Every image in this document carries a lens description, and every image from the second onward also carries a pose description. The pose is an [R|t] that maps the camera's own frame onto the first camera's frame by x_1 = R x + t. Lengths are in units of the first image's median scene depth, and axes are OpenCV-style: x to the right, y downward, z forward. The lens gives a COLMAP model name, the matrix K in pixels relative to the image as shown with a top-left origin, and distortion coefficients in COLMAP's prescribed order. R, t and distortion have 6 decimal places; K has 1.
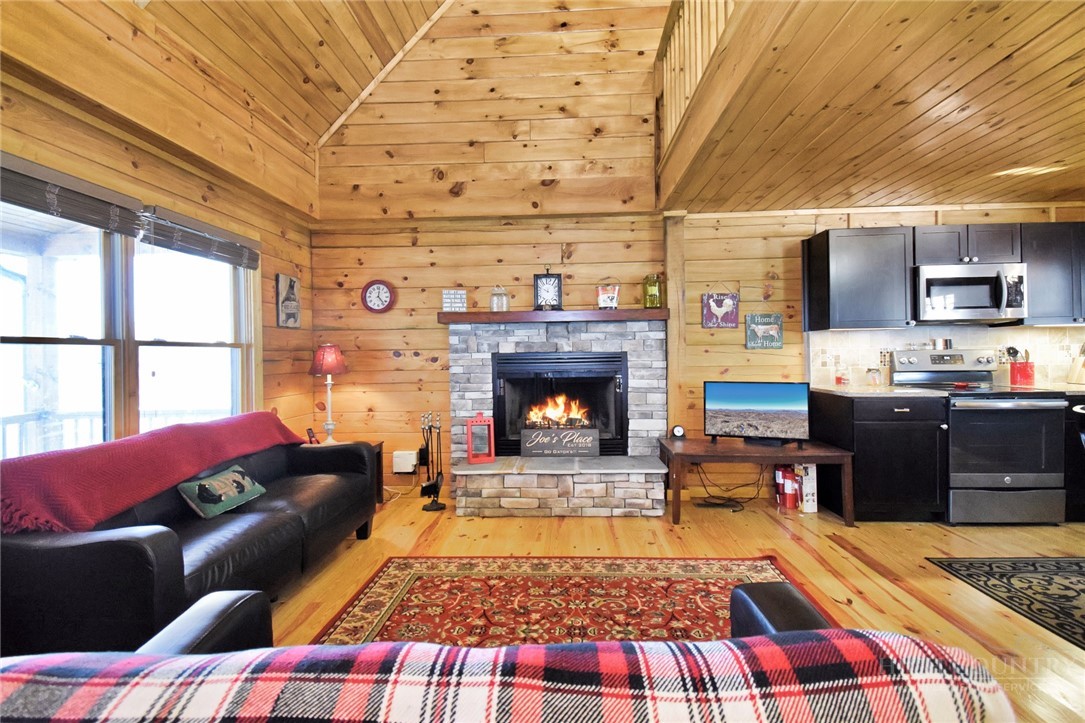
lens RADIAL K [[496.0, 0, 543.5], [0, 496.0, 353.7], [0, 0, 1]] dist [0.045889, -0.029826]
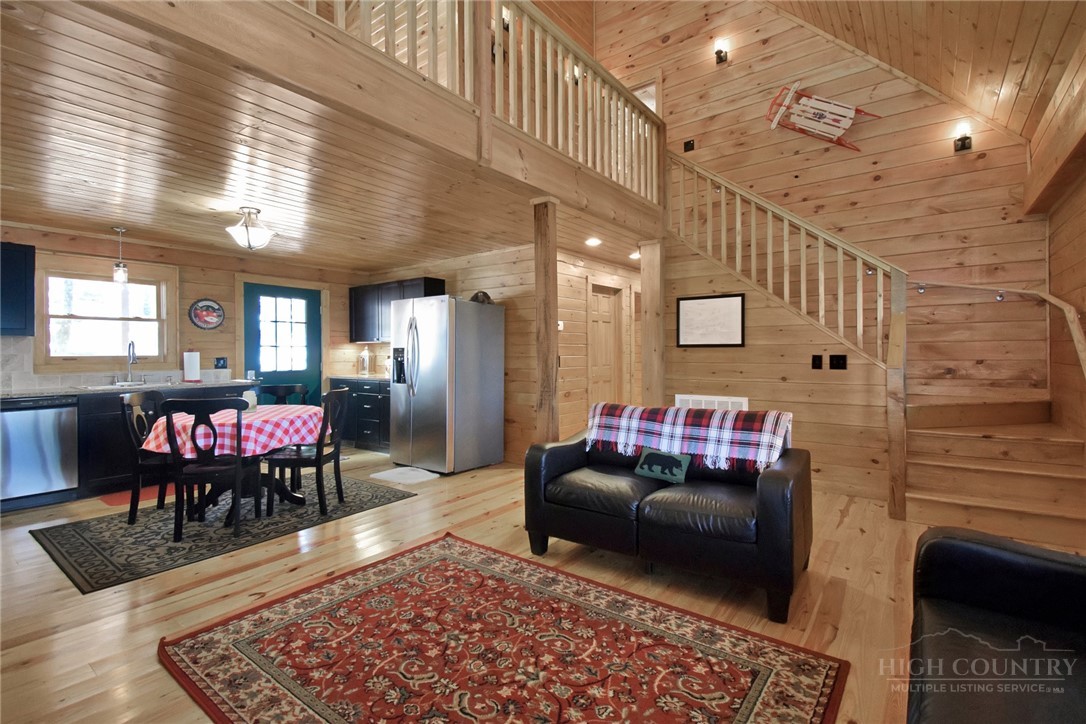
lens RADIAL K [[492.1, 0, 542.9], [0, 492.1, 352.9], [0, 0, 1]] dist [0.043870, -0.030990]
pose [[-0.826415, 0.020034, 0.562706, -0.292016], [0.017776, 0.999797, -0.009489, 0.006201], [-0.562781, 0.002161, -0.826603, 0.924187]]
